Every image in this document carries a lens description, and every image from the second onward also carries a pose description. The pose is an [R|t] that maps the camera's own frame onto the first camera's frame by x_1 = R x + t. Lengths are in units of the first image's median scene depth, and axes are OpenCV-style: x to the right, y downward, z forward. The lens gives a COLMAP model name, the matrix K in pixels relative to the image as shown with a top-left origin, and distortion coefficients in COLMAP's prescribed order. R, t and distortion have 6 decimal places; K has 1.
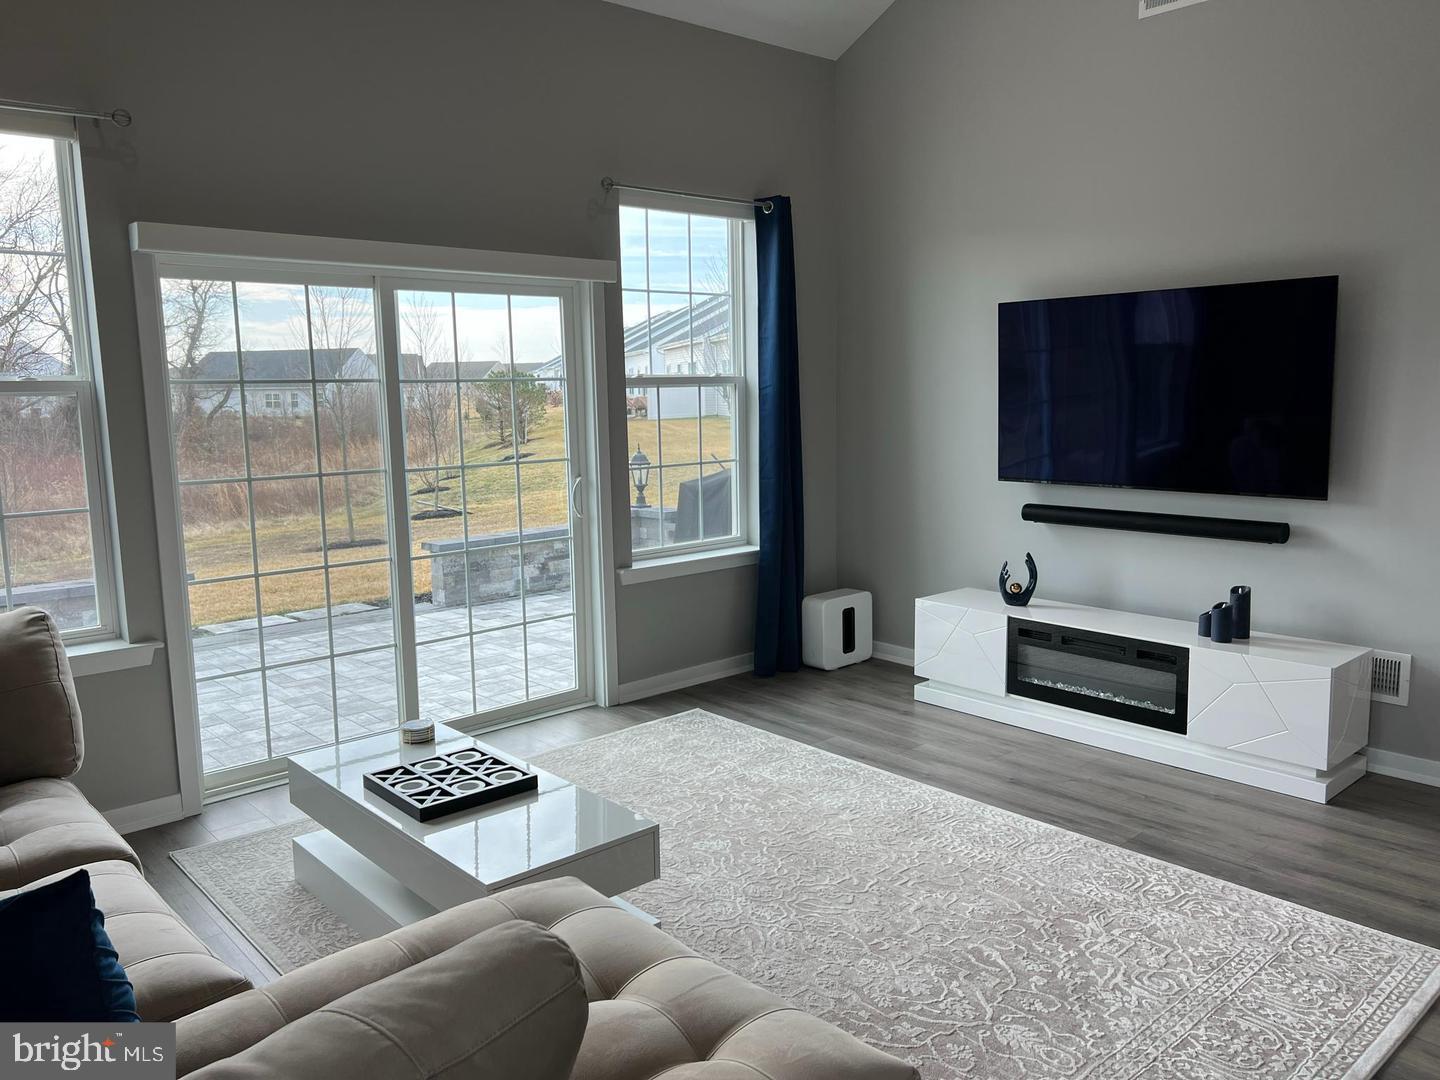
lens RADIAL K [[1081.8, 0, 726.6], [0, 1081.8, 536.4], [0, 0, 1]] dist [0.029877, 0.001883]
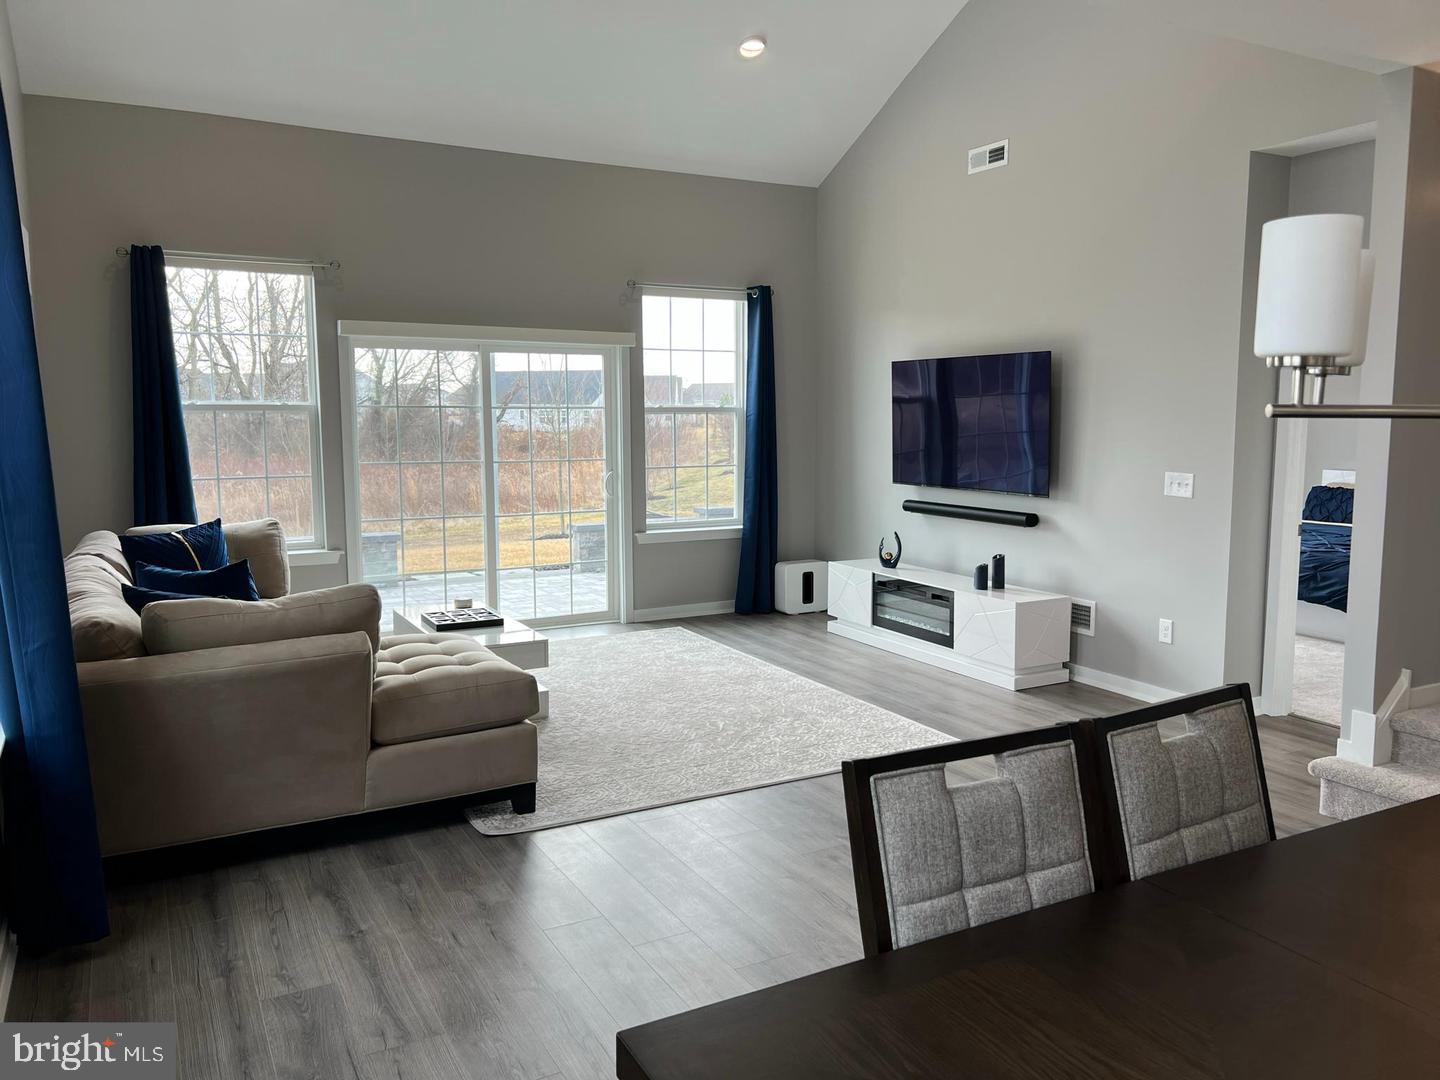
lens RADIAL K [[1089.8, 0, 756.6], [0, 1089.8, 538.6], [0, 0, 1]] dist [0.062861, -0.000116]
pose [[0.976627, 0.043458, -0.210501, 0.402251], [-0.047582, 0.998761, -0.014563, 0.054404], [0.209608, 0.024238, 0.977485, -0.479802]]
